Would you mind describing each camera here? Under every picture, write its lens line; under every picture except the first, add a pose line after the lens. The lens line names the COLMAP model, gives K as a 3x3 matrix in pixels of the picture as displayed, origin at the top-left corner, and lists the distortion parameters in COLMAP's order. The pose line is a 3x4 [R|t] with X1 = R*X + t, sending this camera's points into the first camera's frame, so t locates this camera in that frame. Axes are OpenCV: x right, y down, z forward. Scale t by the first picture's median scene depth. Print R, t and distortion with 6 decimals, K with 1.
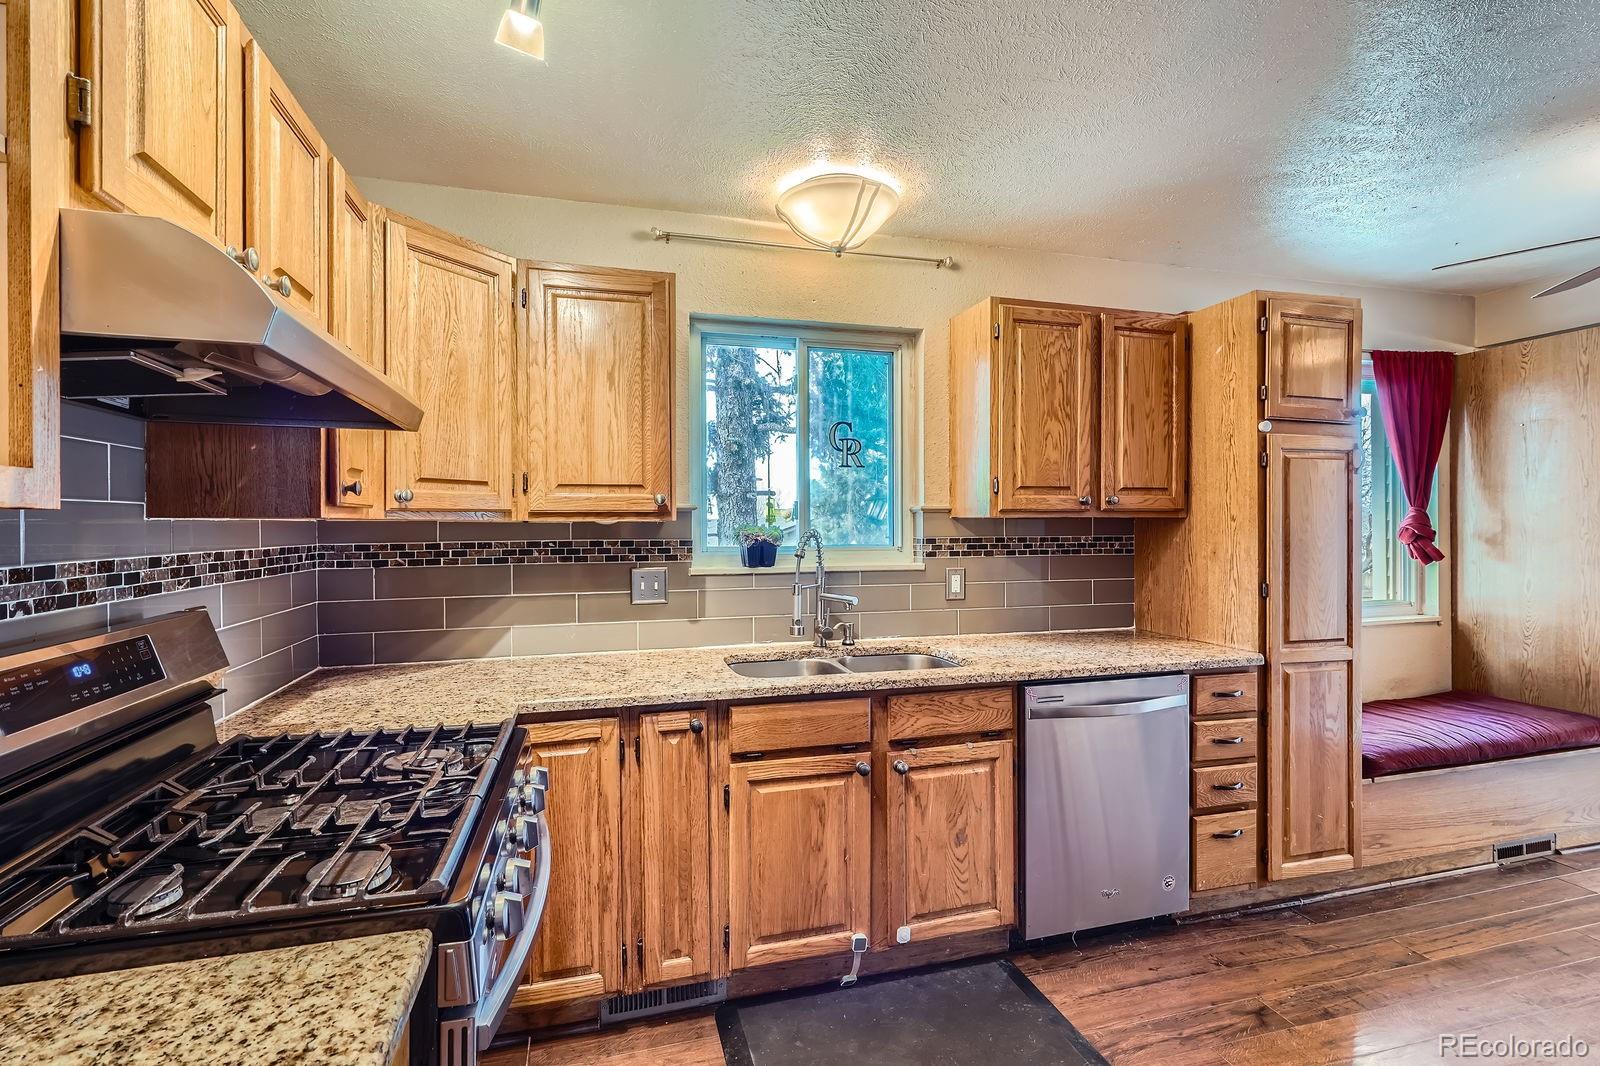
lens RADIAL K [[736.8, 0, 797.1], [0, 736.8, 524.7], [0, 0, 1]] dist [-0.002375, 0.000028]
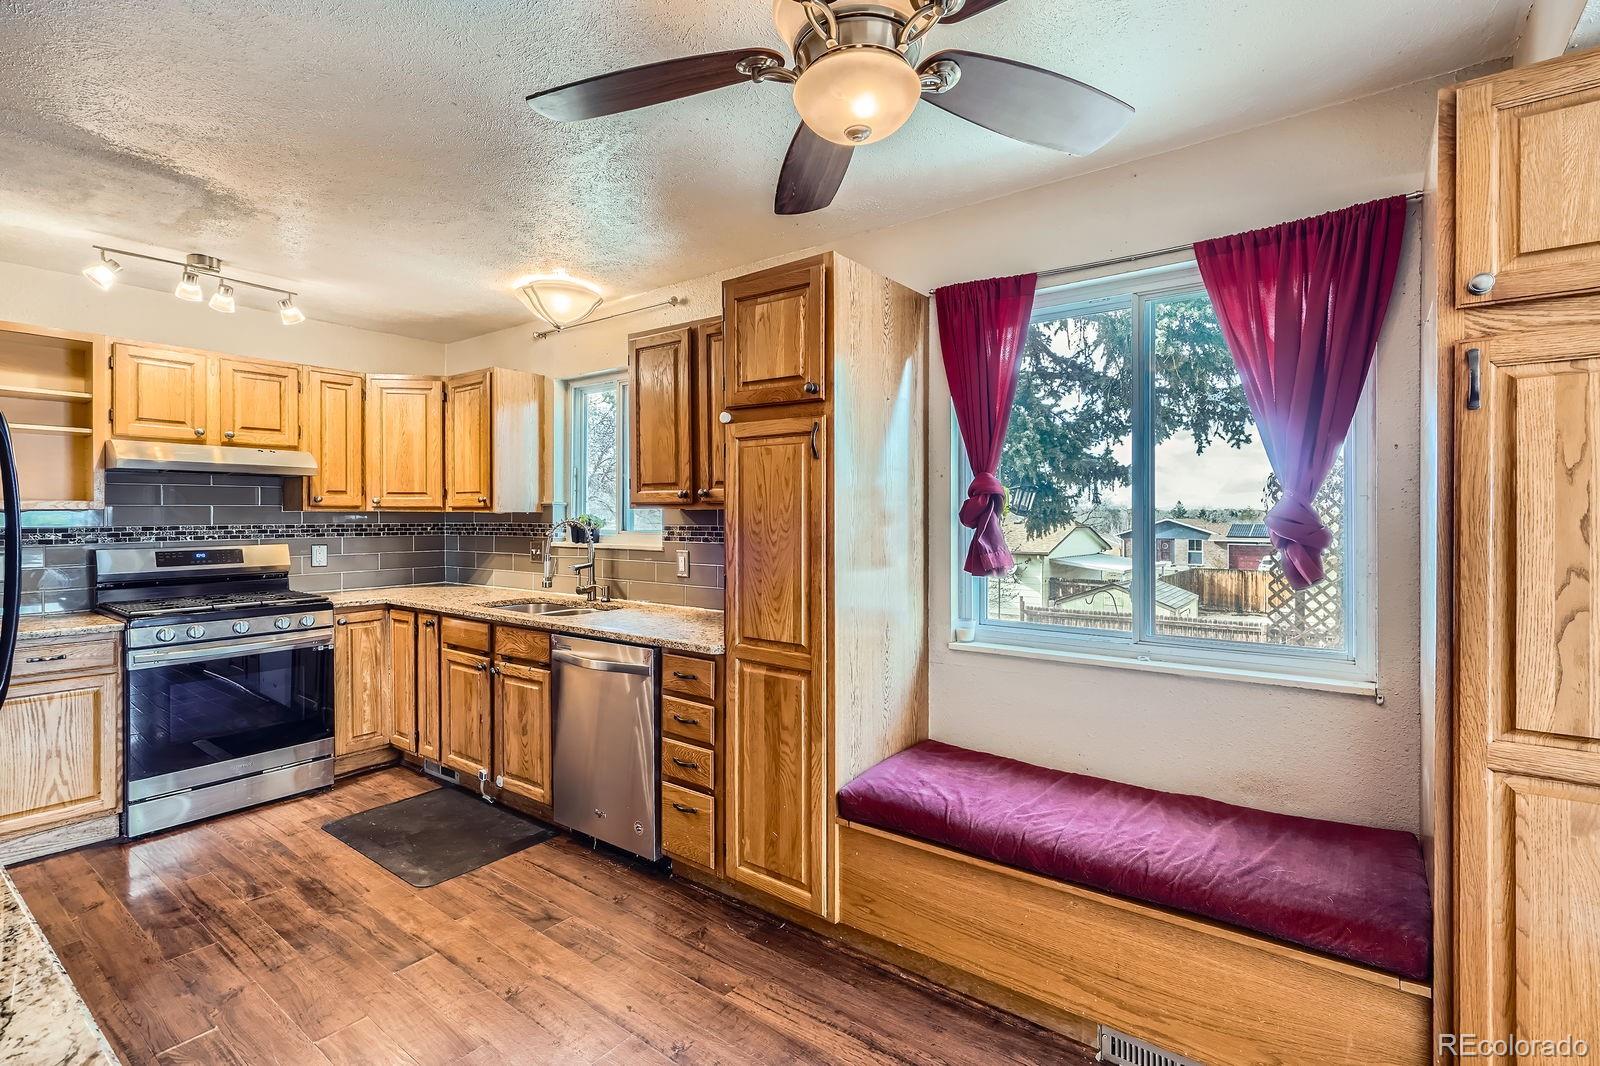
lens RADIAL K [[740.6, 0, 802.3], [0, 740.6, 516.7], [0, 0, 1]] dist [-0.003597, -0.000265]
pose [[0.613458, 0.005197, -0.789710, 1.528735], [-0.003831, 0.999986, 0.003605, -0.002957], [0.789718, 0.000814, 0.613469, 0.481336]]
